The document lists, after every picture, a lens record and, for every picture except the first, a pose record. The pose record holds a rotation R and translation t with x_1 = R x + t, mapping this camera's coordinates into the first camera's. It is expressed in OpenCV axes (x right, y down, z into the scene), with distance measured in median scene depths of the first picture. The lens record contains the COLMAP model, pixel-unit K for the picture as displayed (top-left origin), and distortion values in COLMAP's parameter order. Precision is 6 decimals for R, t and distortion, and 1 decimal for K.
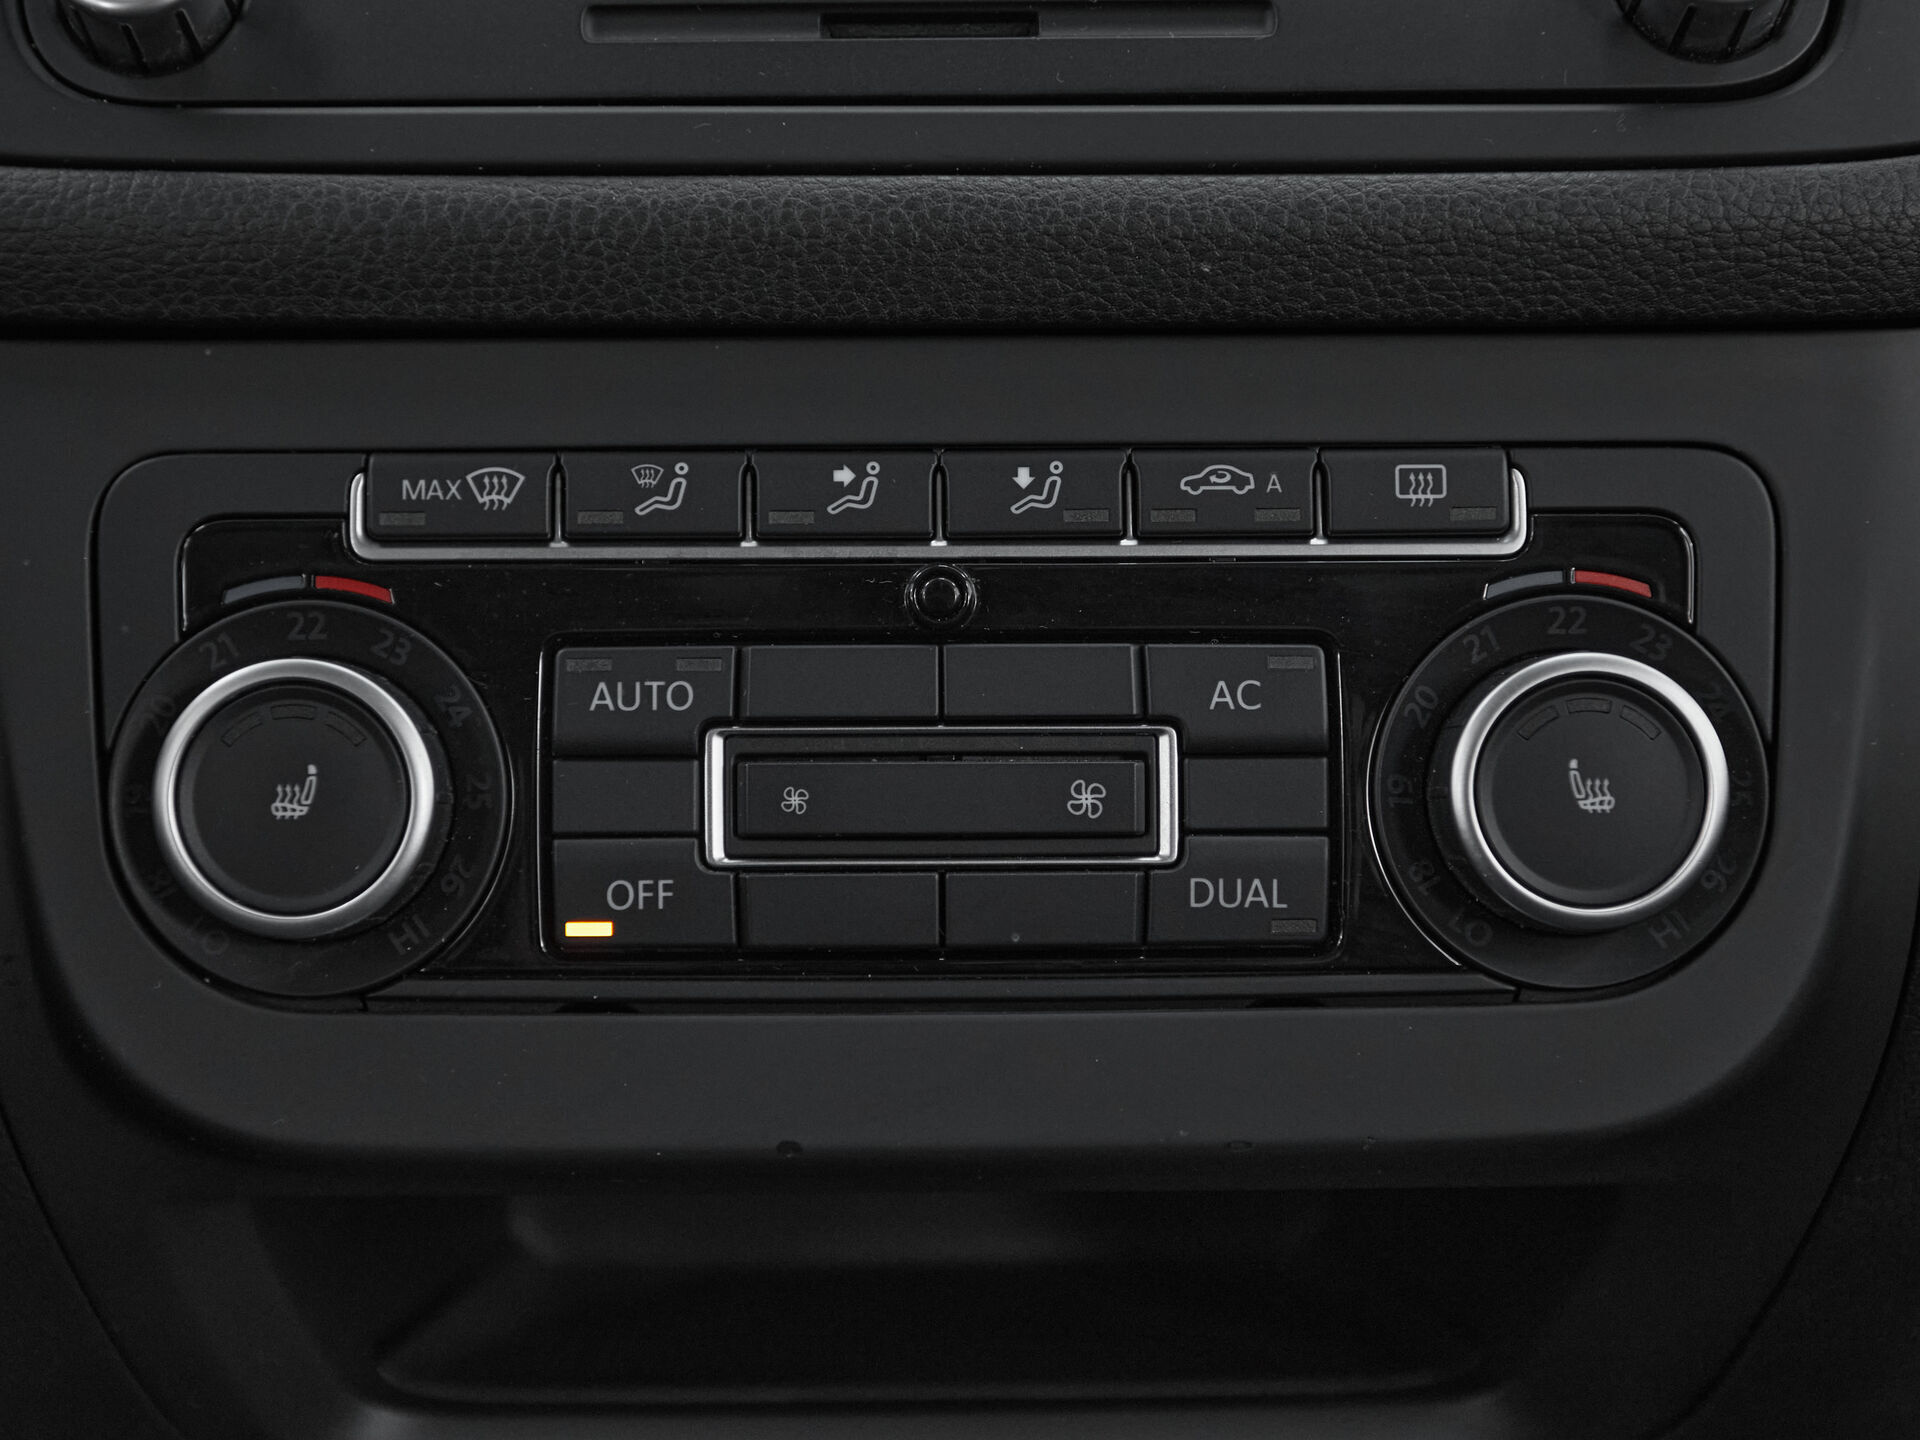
lens RADIAL K [[3360.6, 0, 960.0], [0, 3360.6, 720.0], [0, 0, 1]] dist [0.018469, 0.064814]
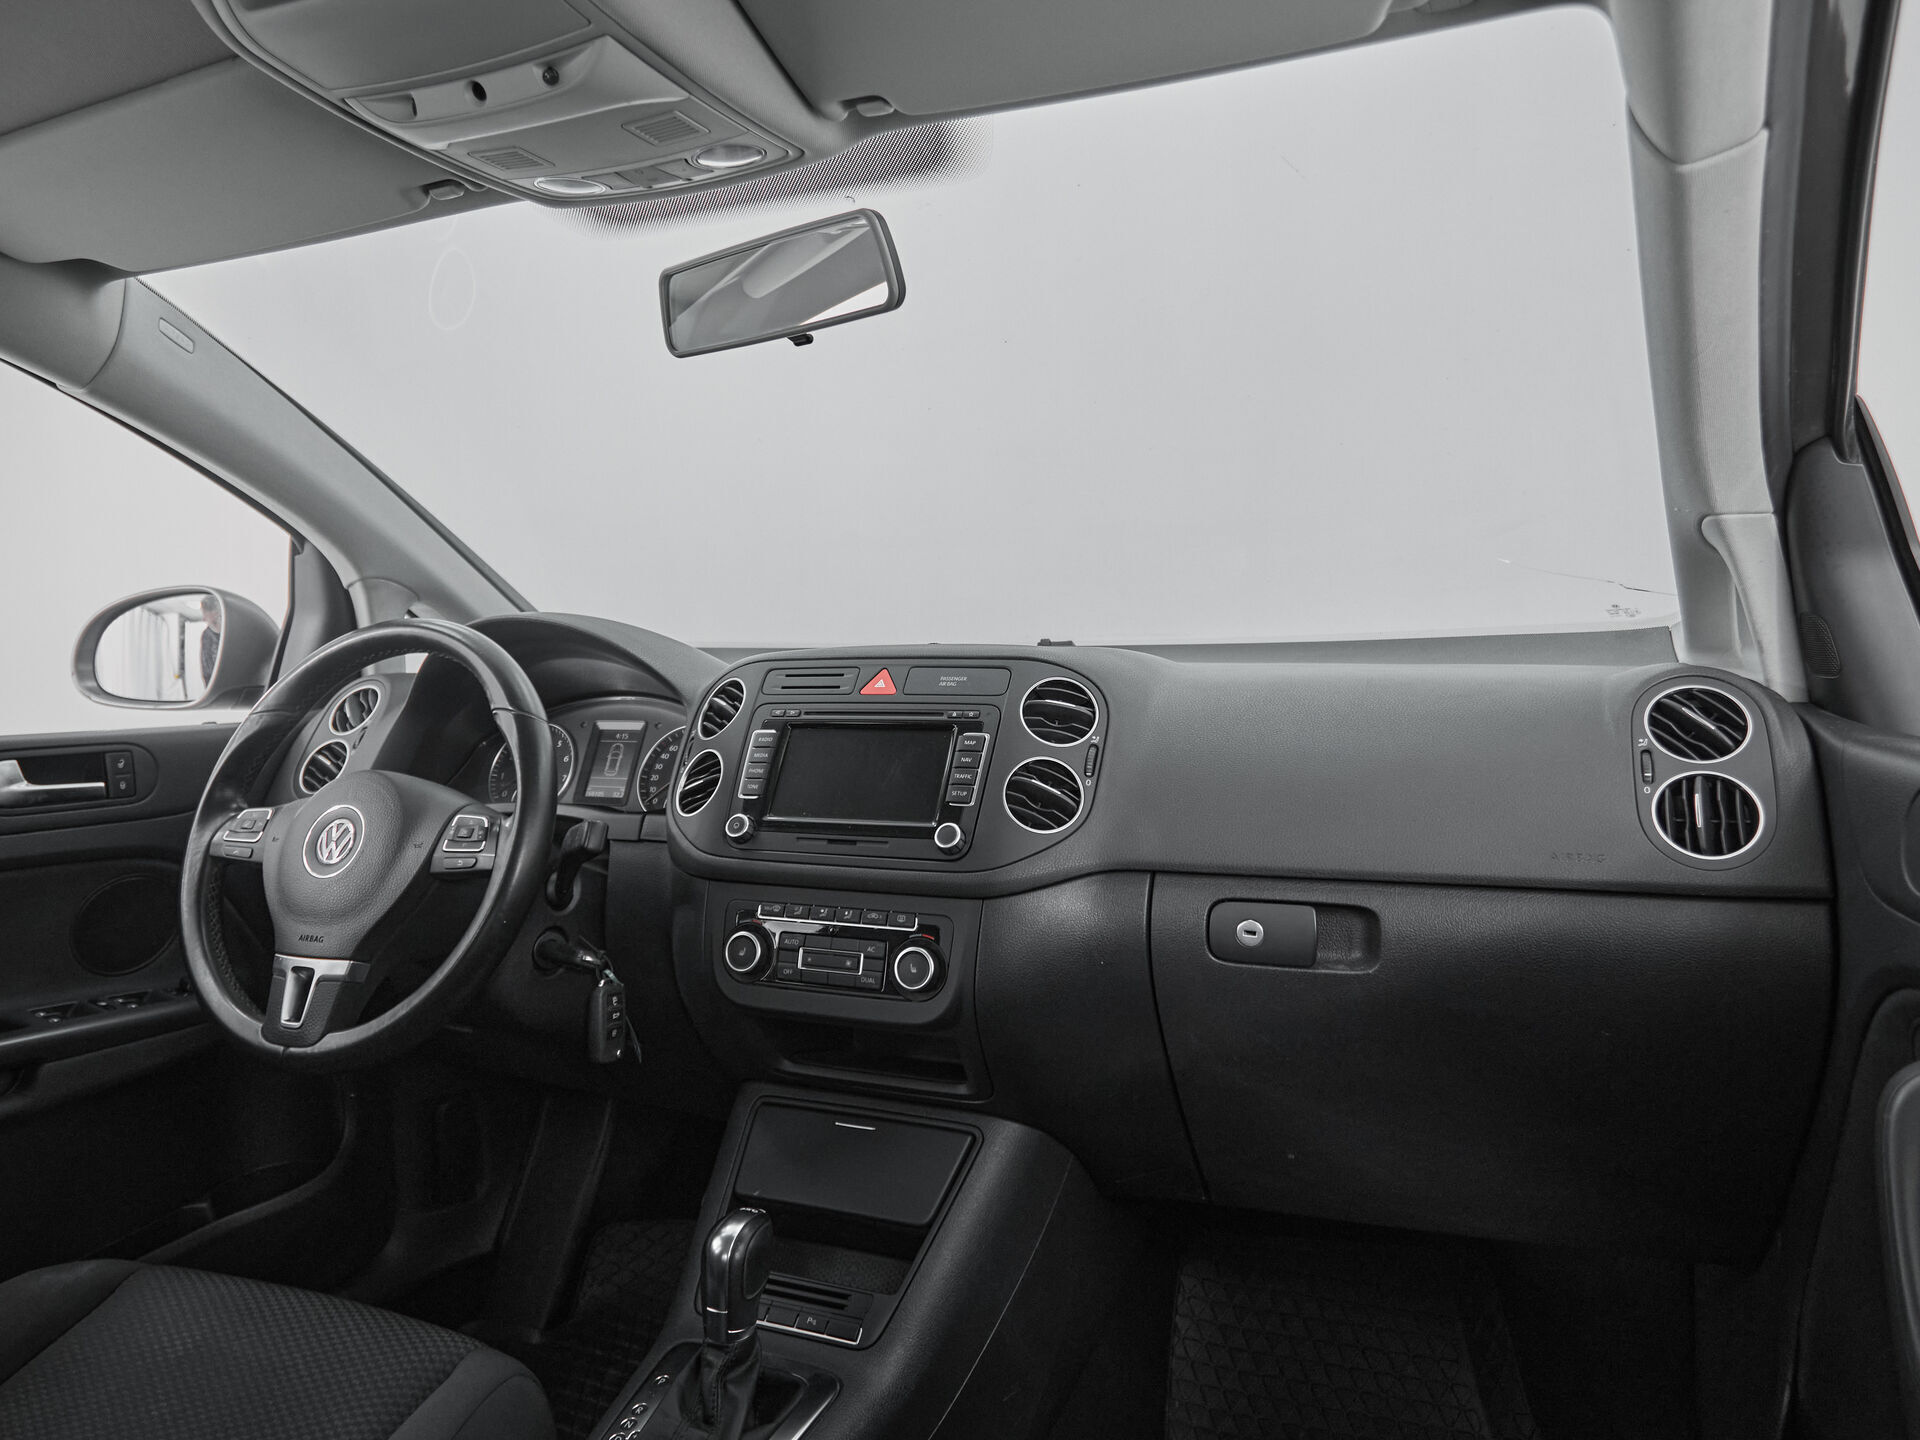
lens RADIAL K [[1269.8, 0, 950.8], [0, 1269.8, 733.6], [0, 0, 1]] dist [-0.006331, -0.000755]
pose [[0.916057, 0.018968, -0.400599, 1.205535], [-0.081341, 0.986907, -0.139274, -0.089887], [0.392712, 0.160168, 0.905606, -1.232275]]
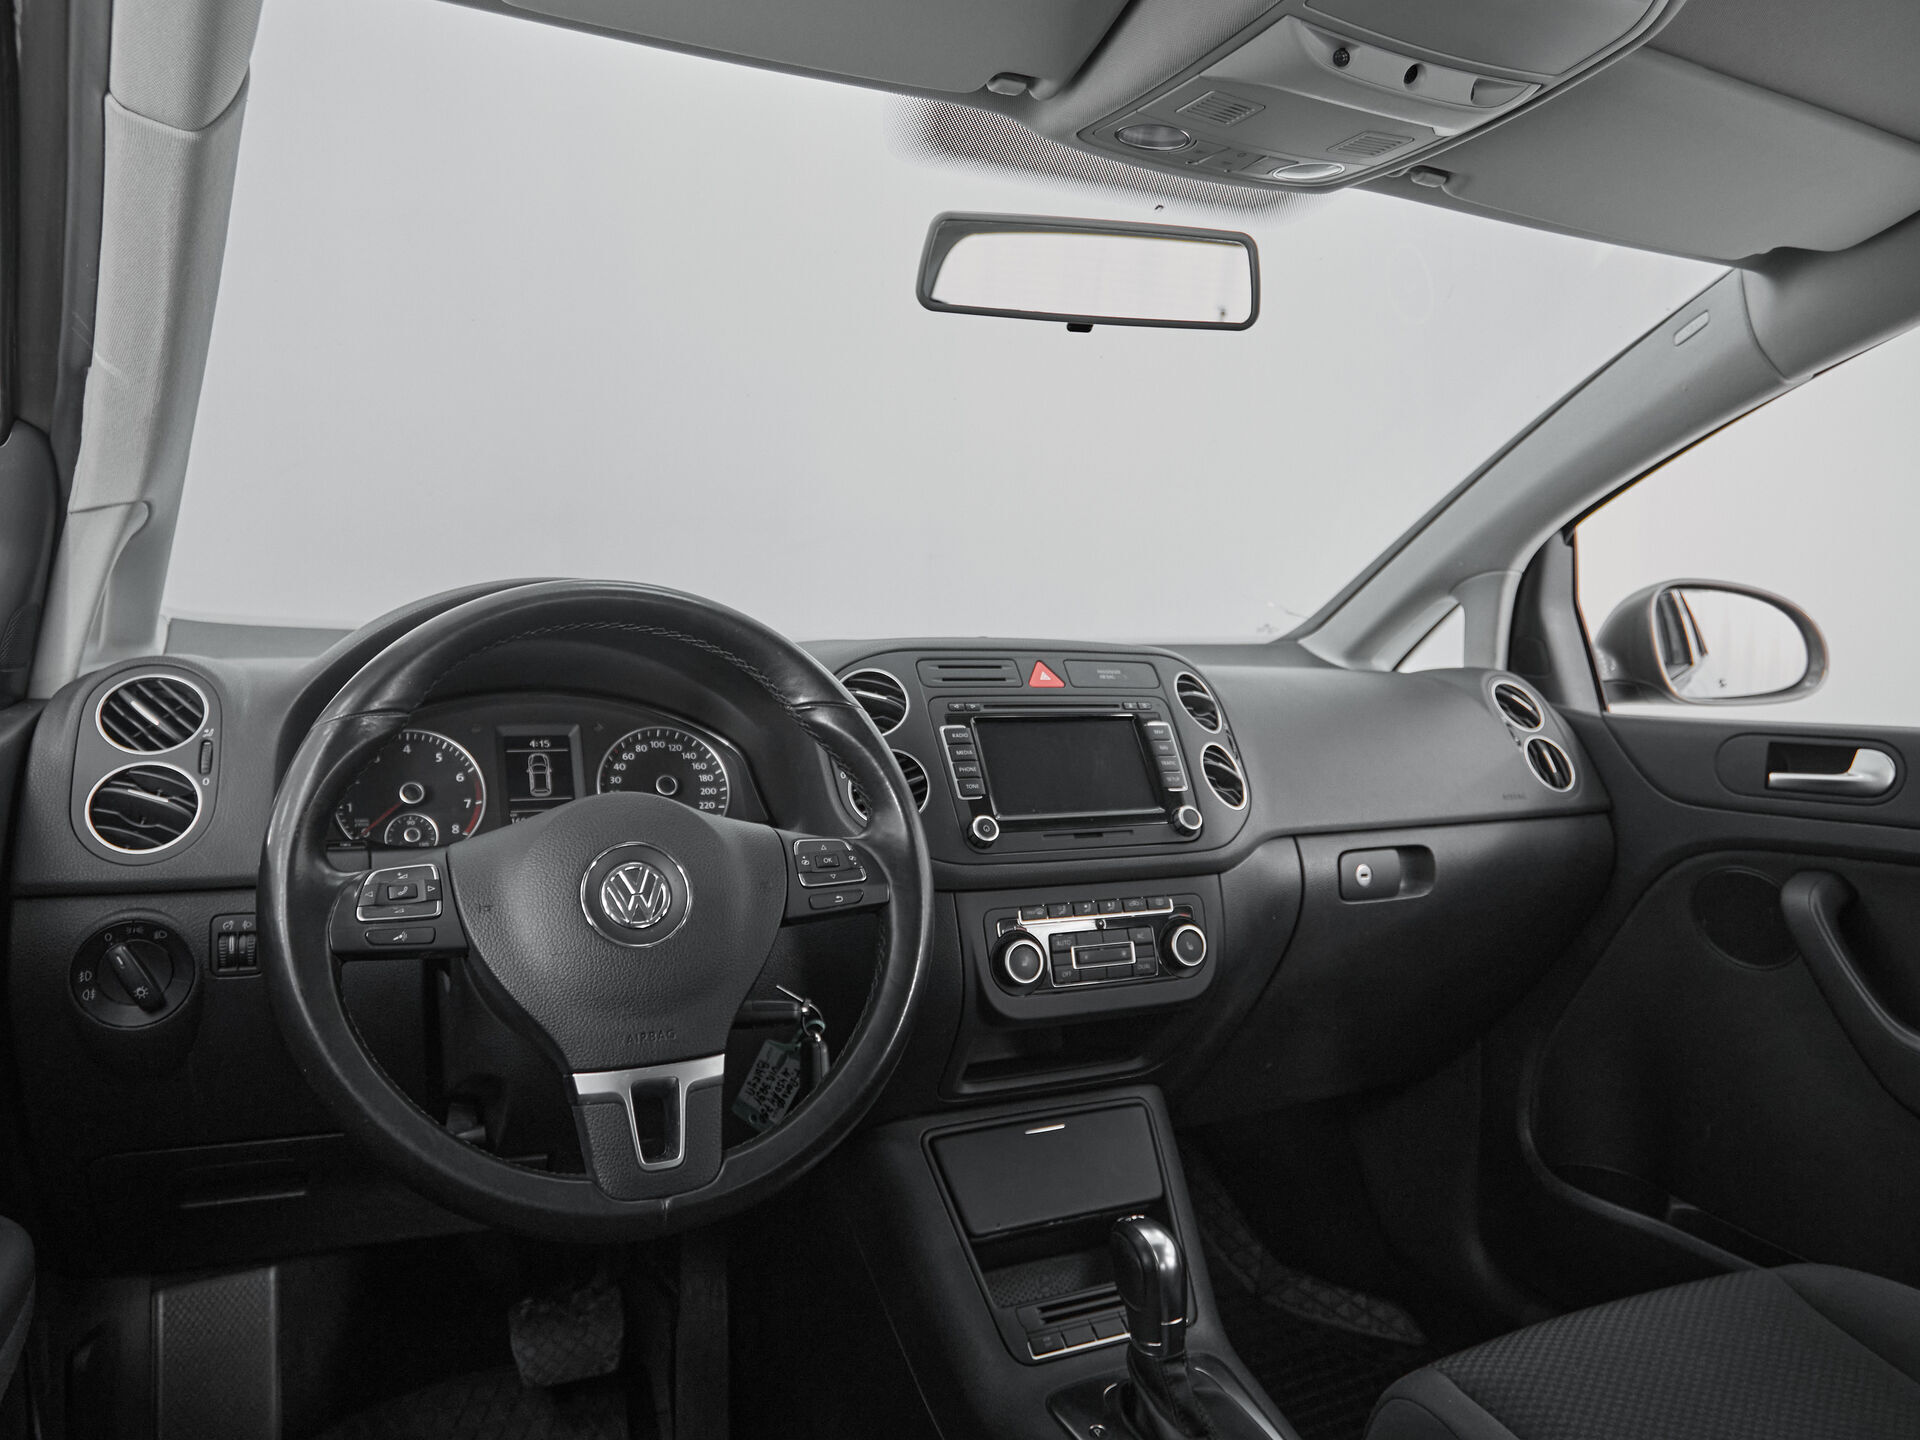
lens RADIAL K [[1312.7, 0, 907.4], [0, 1312.7, 703.3], [0, 0, 1]] dist [-0.009533, -0.001617]
pose [[0.913666, 0.000582, 0.406465, -1.395908], [0.075342, 0.982428, -0.170762, -0.051114], [-0.399422, 0.186644, 0.897567, -1.223461]]
